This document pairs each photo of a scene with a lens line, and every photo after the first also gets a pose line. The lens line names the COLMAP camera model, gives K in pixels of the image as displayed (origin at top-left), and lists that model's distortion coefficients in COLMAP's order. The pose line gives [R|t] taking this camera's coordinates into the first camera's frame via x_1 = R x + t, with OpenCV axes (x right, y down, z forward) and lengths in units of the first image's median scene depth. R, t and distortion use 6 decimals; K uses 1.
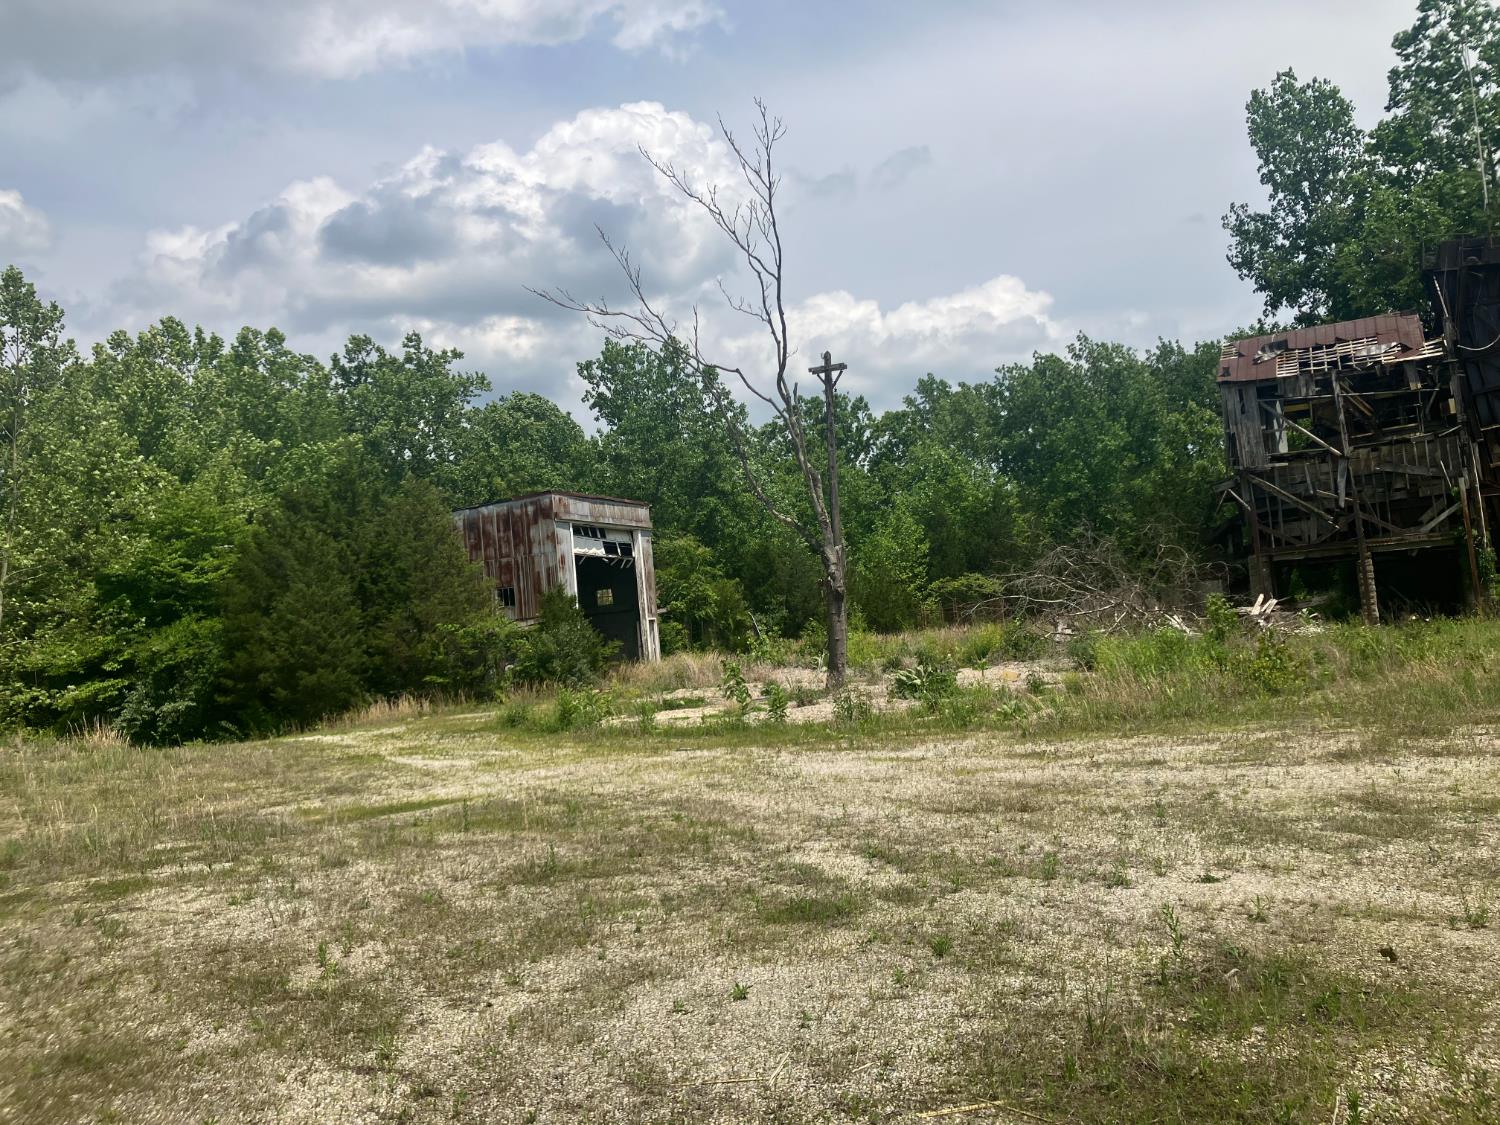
lens RADIAL K [[1224.6, 0, 719.0], [0, 1224.6, 567.6], [0, 0, 1]] dist [-0.086506, 0.132930]
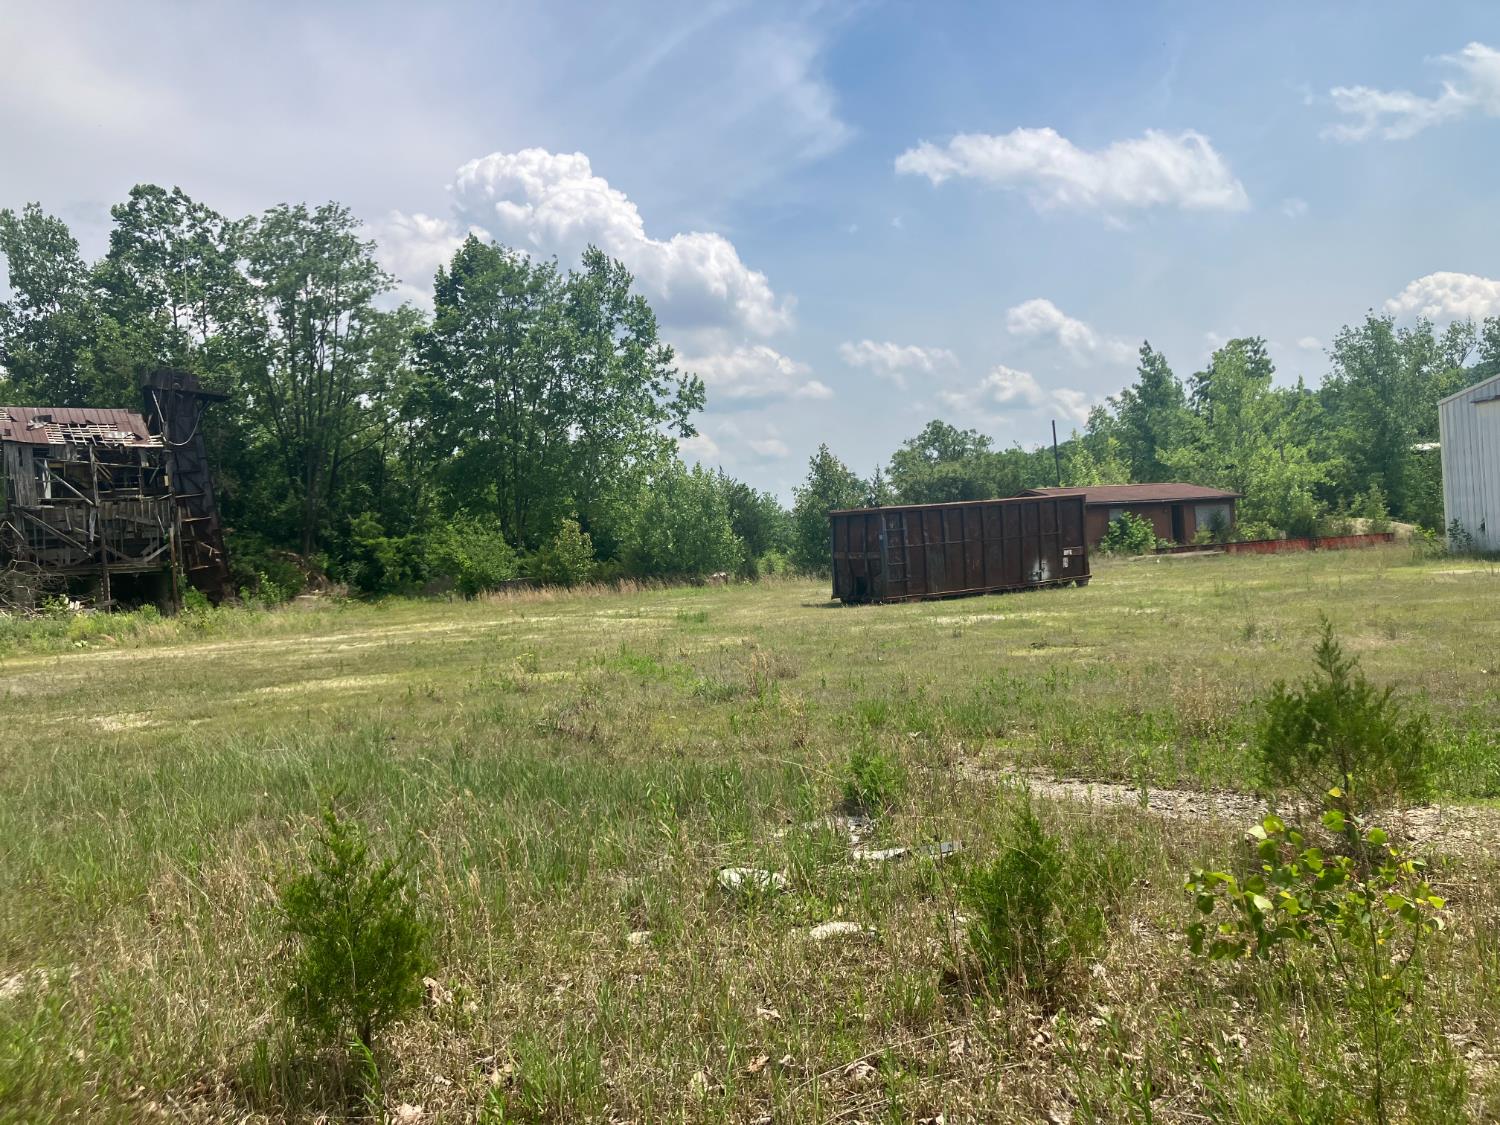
lens RADIAL K [[1172.4, 0, 750.0], [0, 1172.4, 562.5], [0, 0, 1]] dist [0.004696, -0.015033]
pose [[0.414253, 0.055319, 0.908479, -0.417118], [-0.028638, 0.998449, -0.047739, 0.019210], [-0.909711, -0.006241, 0.415194, -0.284058]]
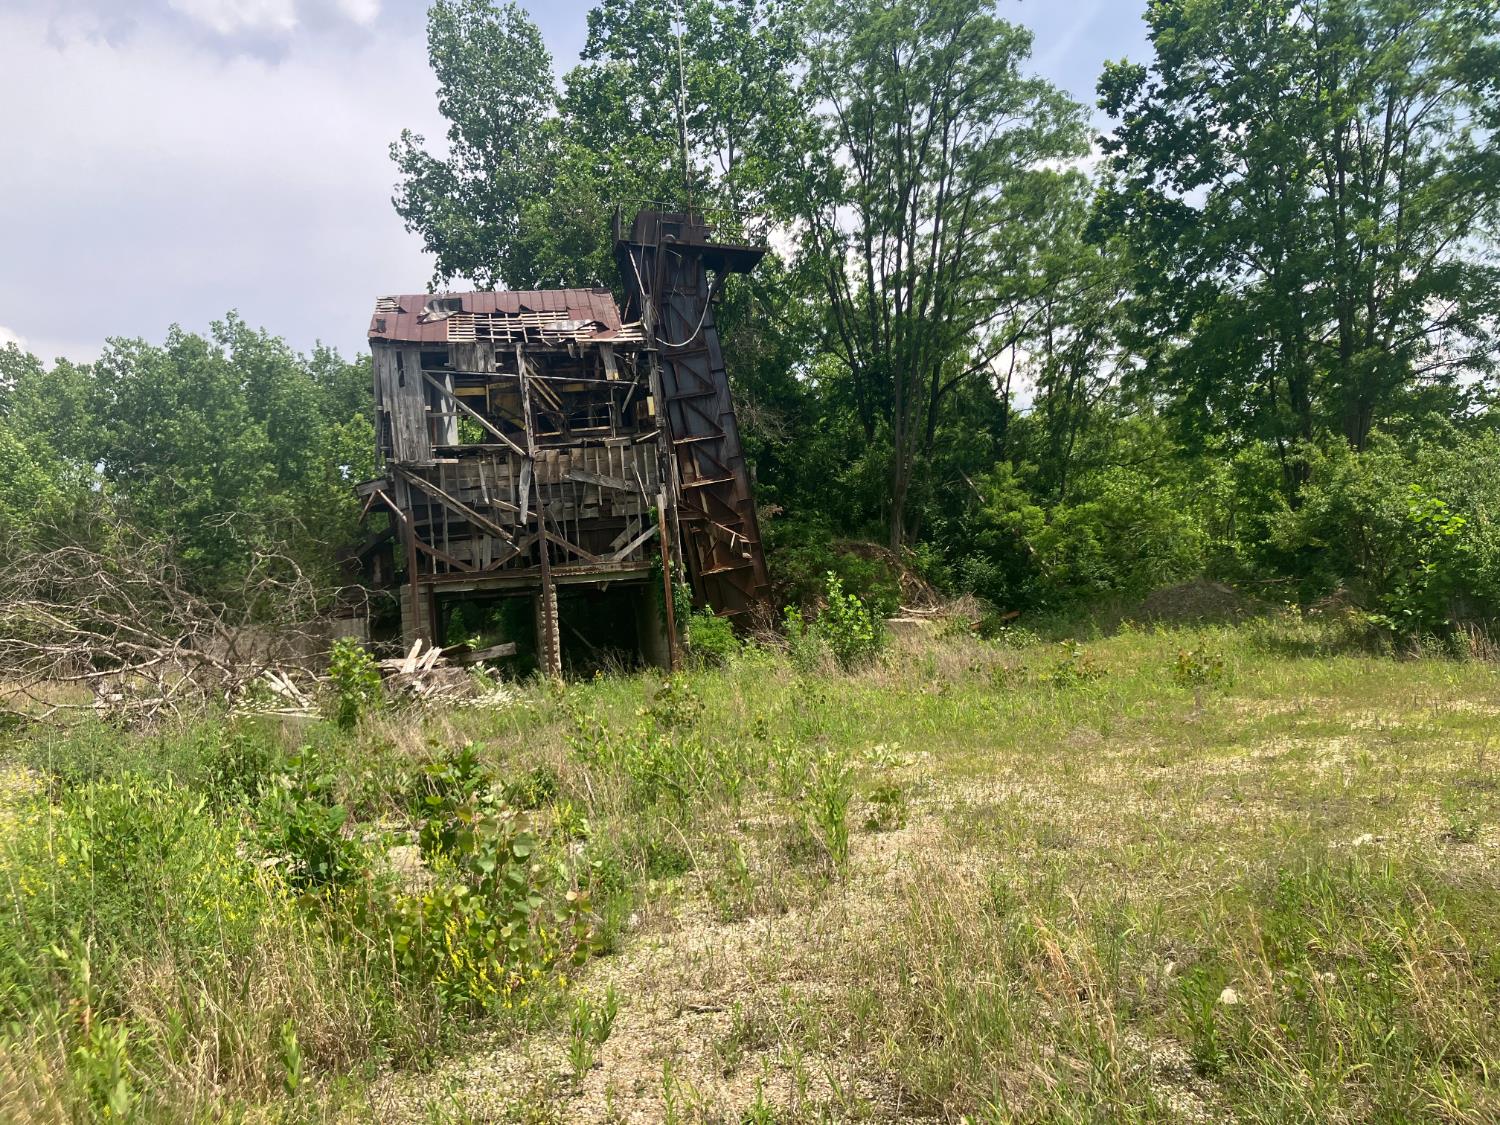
lens RADIAL K [[1172.4, 0, 750.0], [0, 1172.4, 562.5], [0, 0, 1]] dist [0.004696, -0.015033]
pose [[0.769394, 0.042518, 0.637358, 0.157075], [-0.020666, 0.998917, -0.041689, 0.001764], [-0.638440, 0.018904, 0.769439, 0.342802]]
